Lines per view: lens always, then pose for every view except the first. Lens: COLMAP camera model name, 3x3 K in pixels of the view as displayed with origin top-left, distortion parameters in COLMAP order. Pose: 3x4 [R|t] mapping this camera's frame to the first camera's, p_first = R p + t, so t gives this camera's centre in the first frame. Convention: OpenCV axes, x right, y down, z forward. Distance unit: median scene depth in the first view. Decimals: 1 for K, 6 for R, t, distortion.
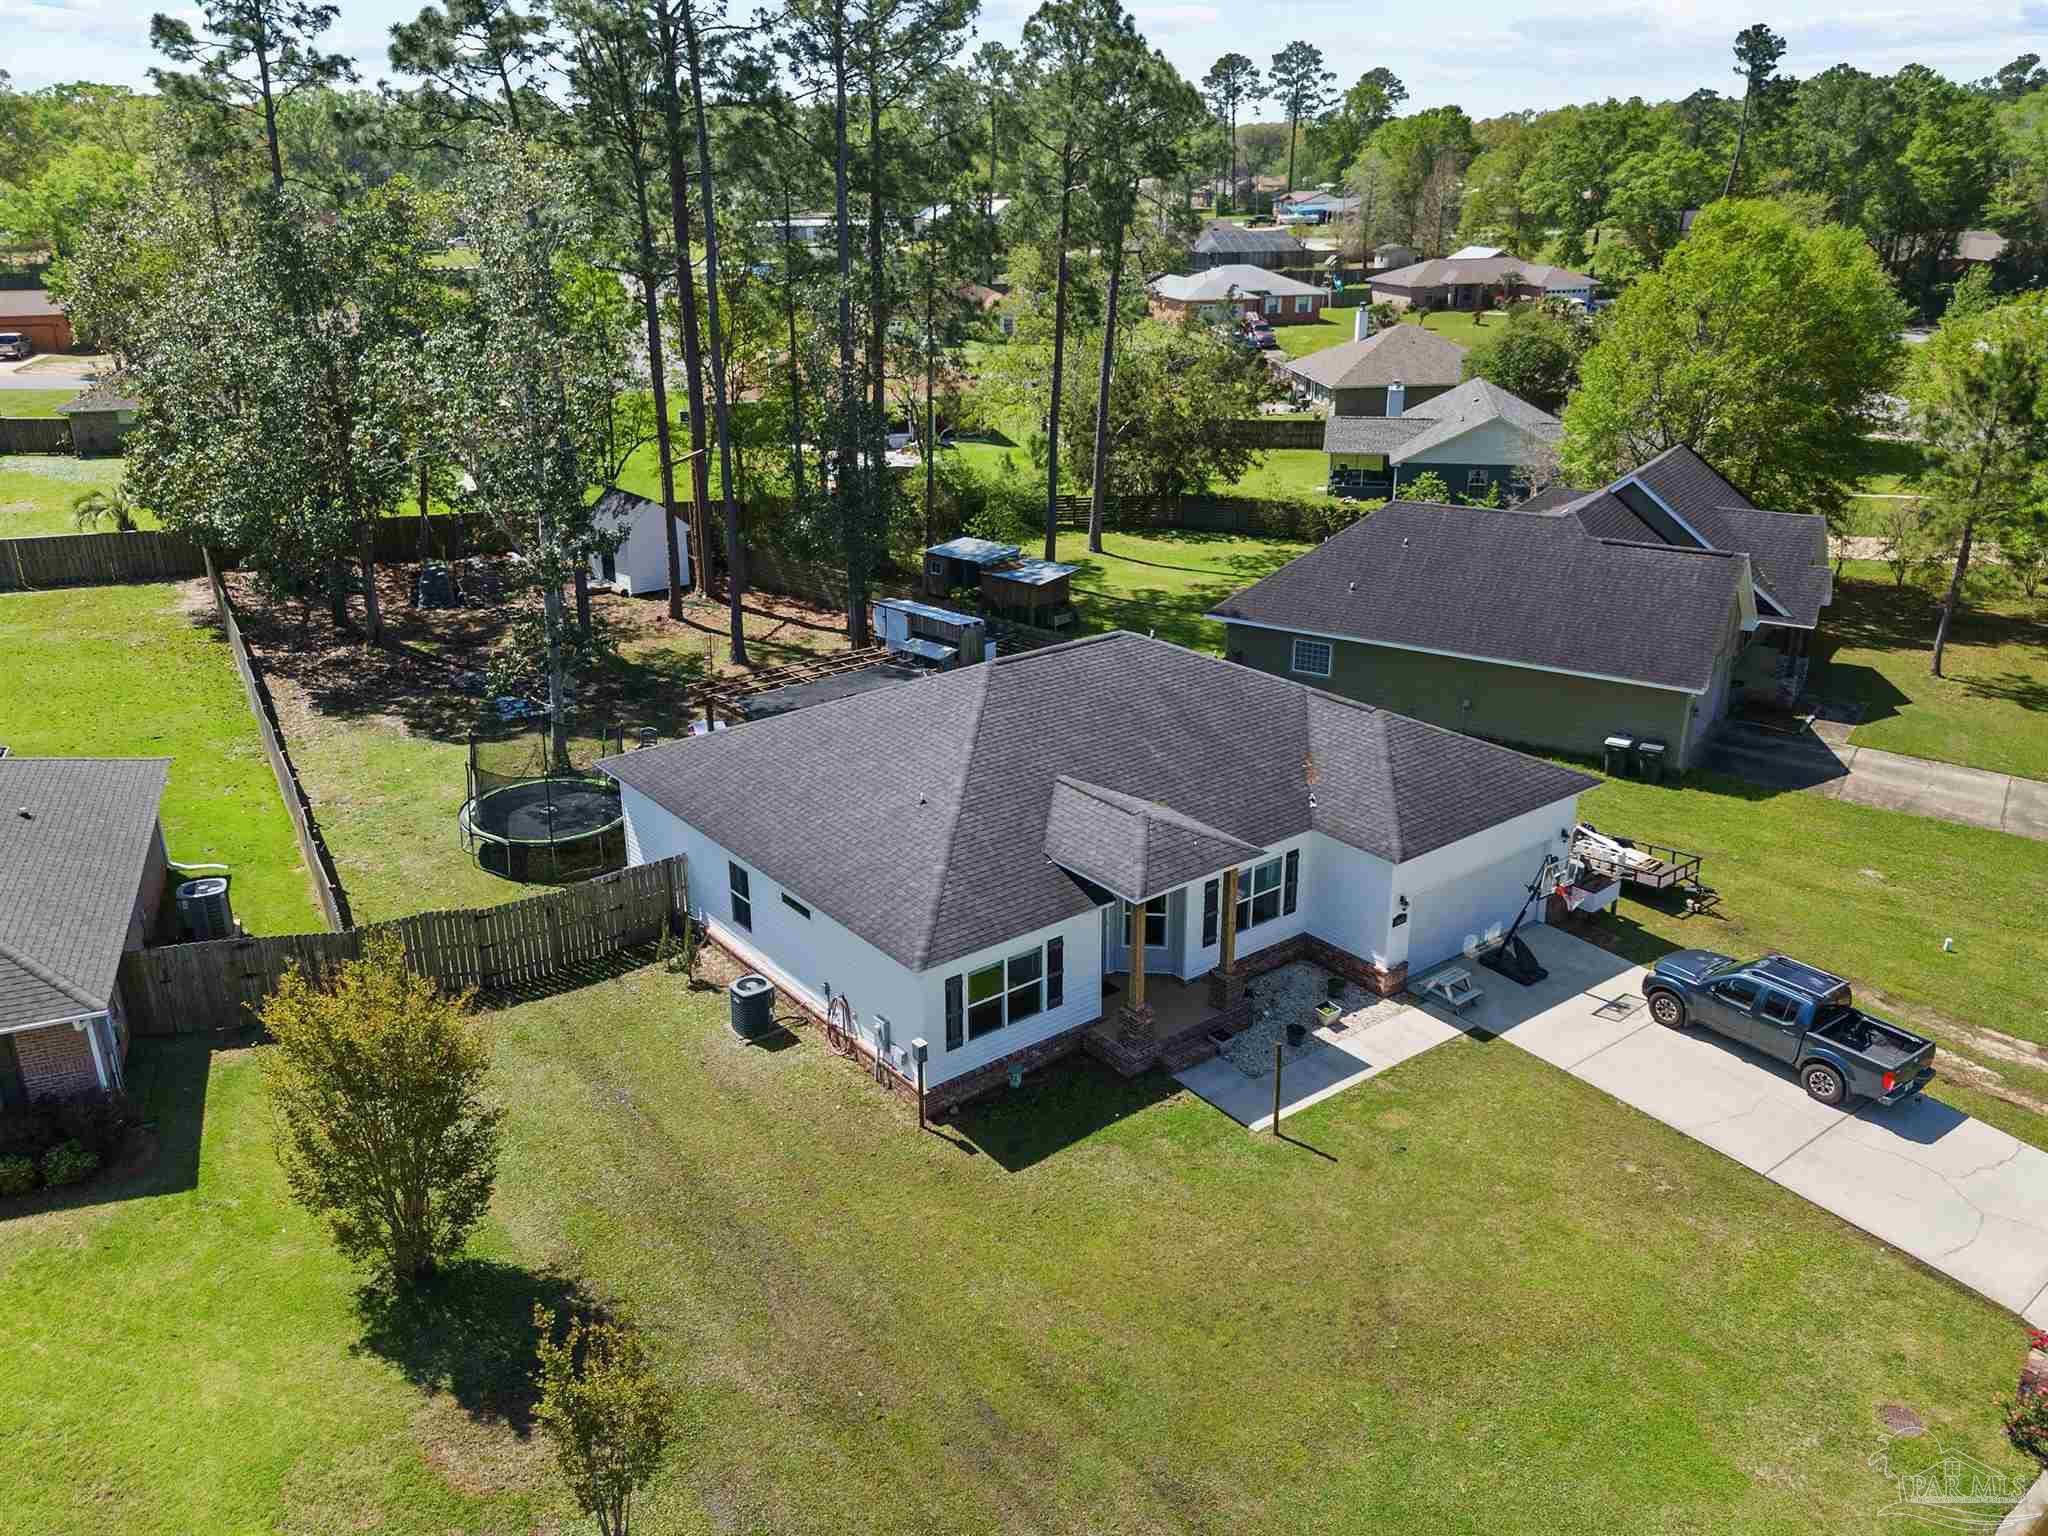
lens RADIAL K [[1545.3, 0, 1029.9], [0, 1545.3, 779.1], [0, 0, 1]] dist [0.058810, -0.044614]
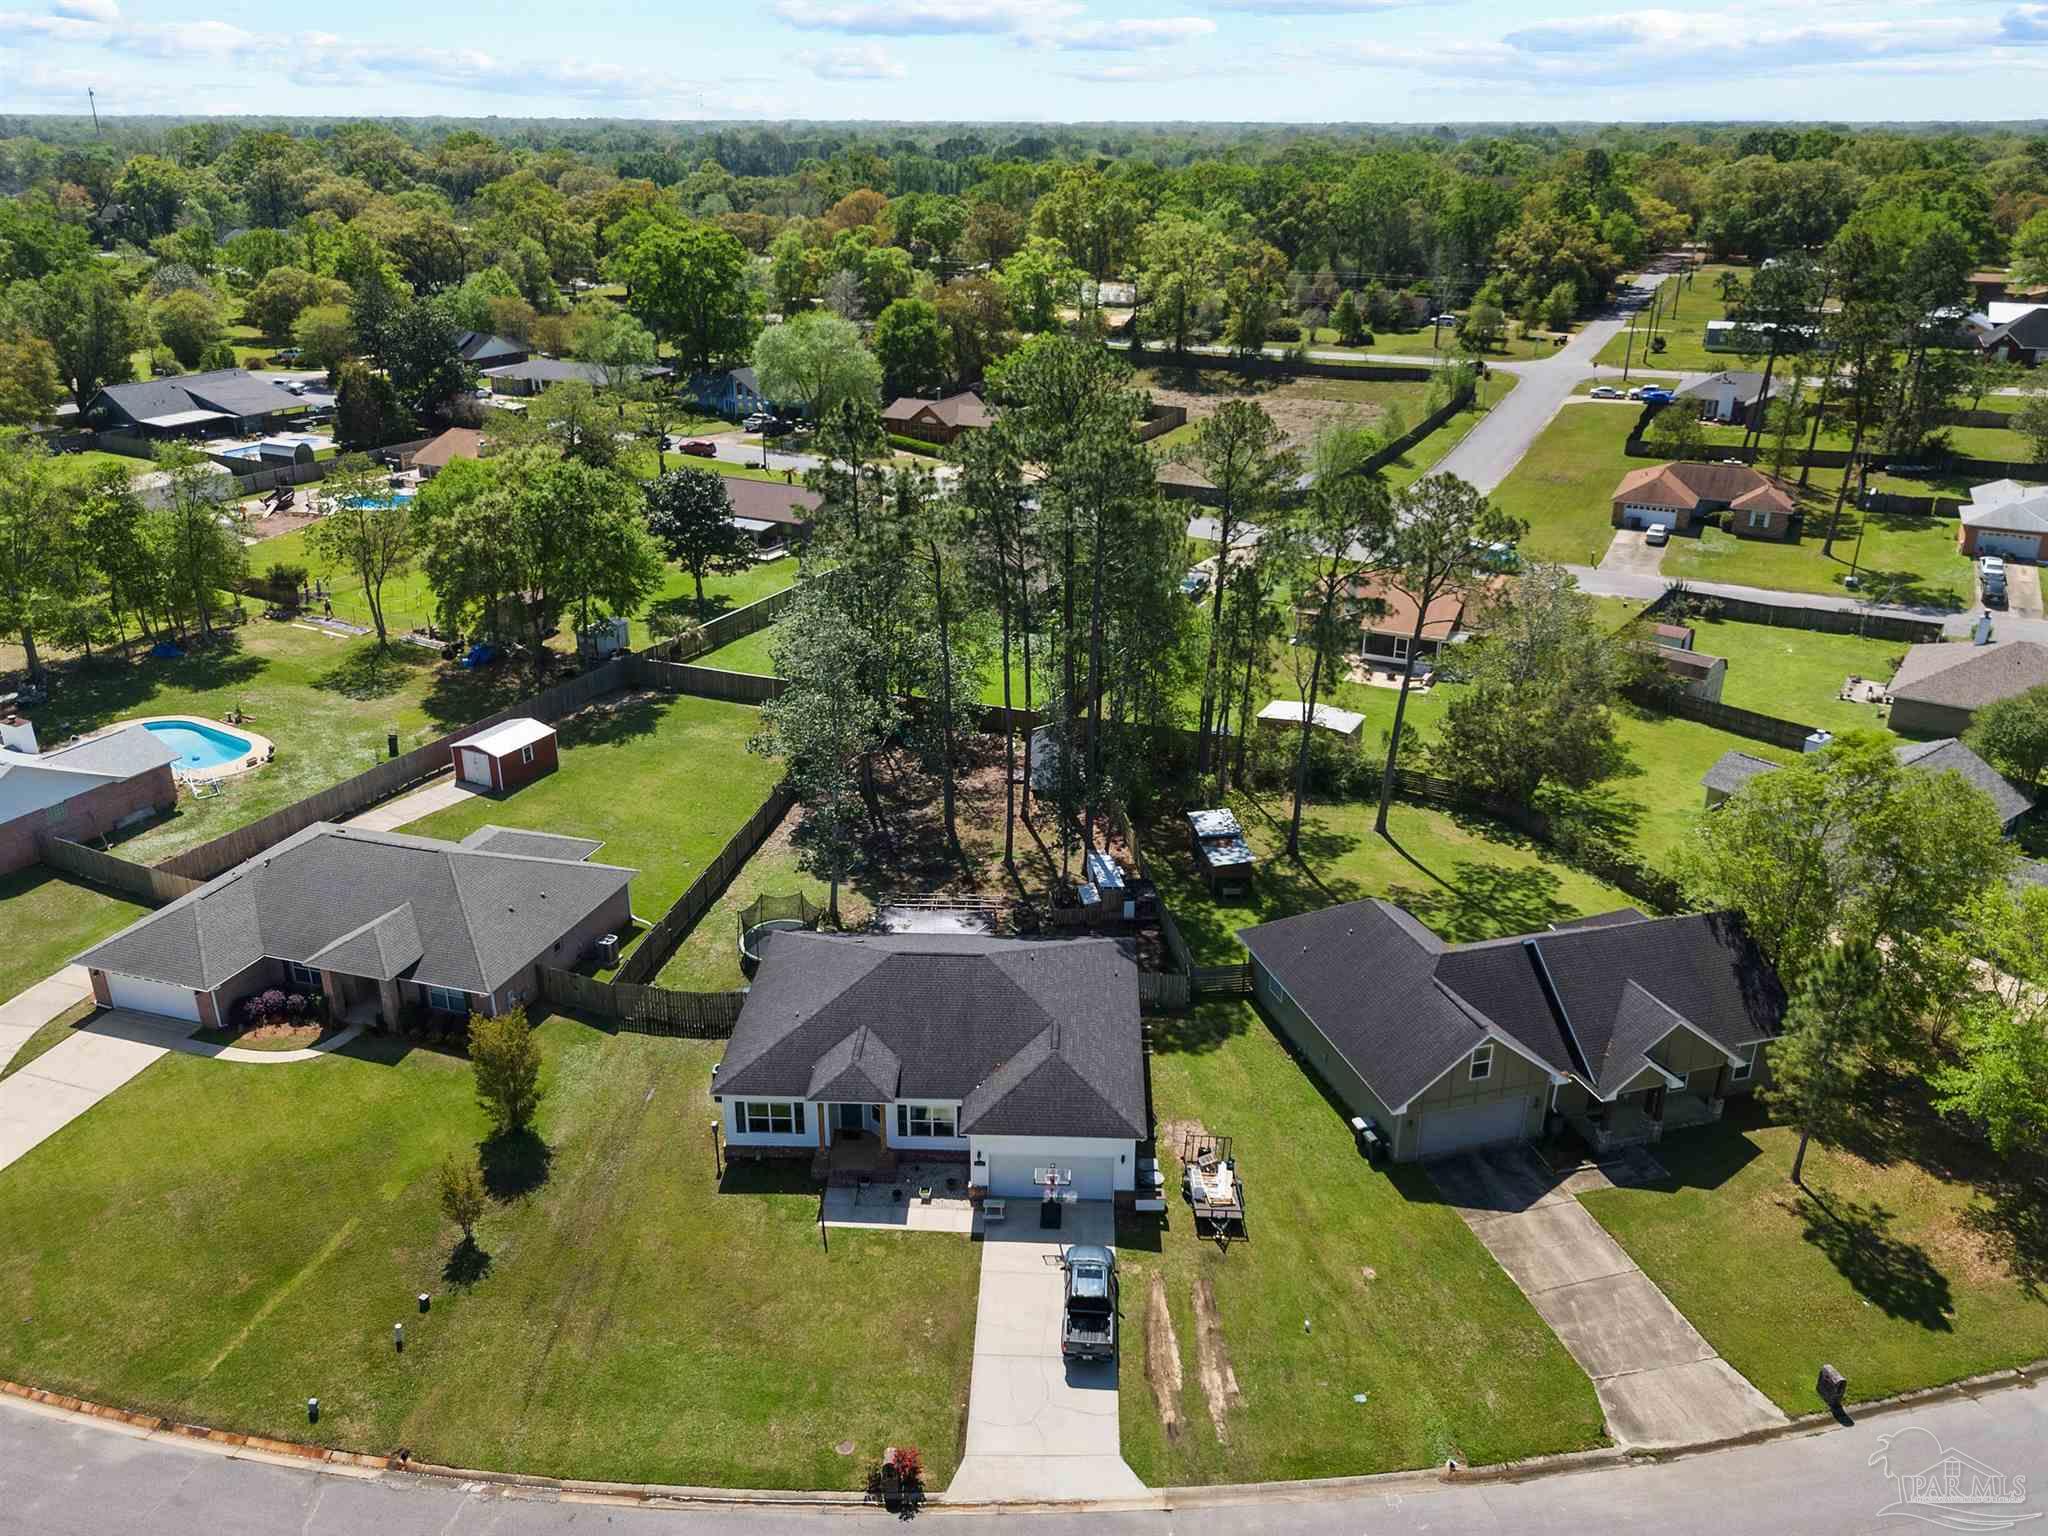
lens RADIAL K [[1531.9, 0, 1031.0], [0, 1531.9, 781.6], [0, 0, 1]] dist [0.056924, -0.046389]
pose [[0.763764, 0.263259, -0.589371, 1.189484], [-0.244277, 0.963028, 0.113605, -0.547528], [0.597489, 0.057202, 0.799834, -0.445554]]
